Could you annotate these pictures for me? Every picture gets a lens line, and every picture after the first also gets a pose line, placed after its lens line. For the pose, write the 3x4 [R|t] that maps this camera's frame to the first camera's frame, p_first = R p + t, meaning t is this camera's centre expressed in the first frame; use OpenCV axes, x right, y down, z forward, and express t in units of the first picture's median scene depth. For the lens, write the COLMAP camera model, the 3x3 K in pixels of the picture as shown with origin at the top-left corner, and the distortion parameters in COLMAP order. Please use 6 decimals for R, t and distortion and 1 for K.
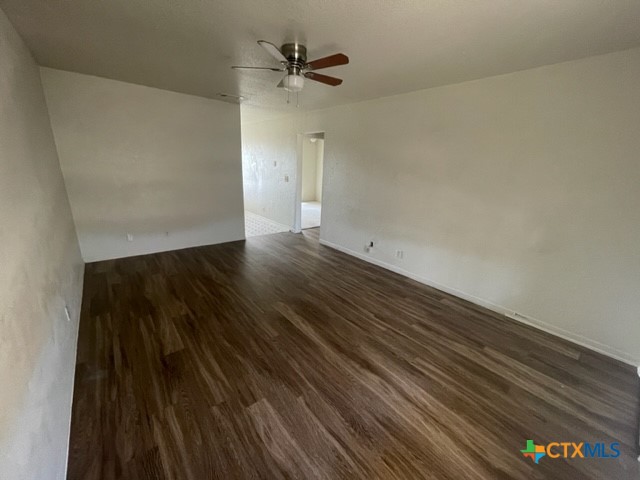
lens RADIAL K [[260.0, 0, 320.0], [0, 260.0, 240.0], [0, 0, 1]] dist [-0.000960, -0.000435]
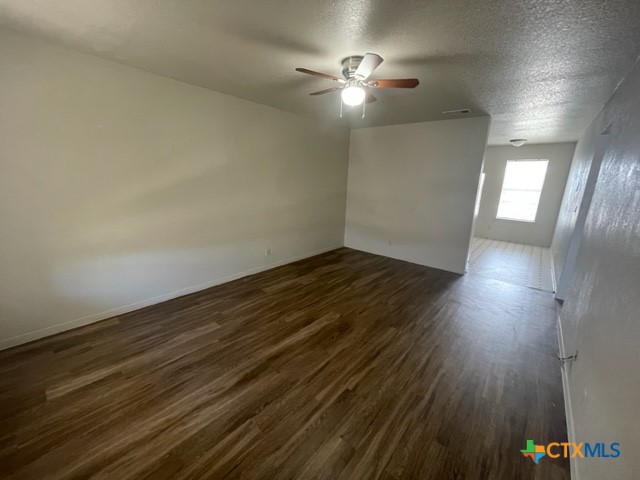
lens RADIAL K [[260.0, 0, 320.0], [0, 260.0, 240.0], [0, 0, 1]] dist [-0.000960, -0.000435]
pose [[0.171893, 0.186350, -0.967330, 1.017888], [-0.300202, 0.945149, 0.128731, -0.187951], [0.938260, 0.268266, 0.218407, 0.877408]]
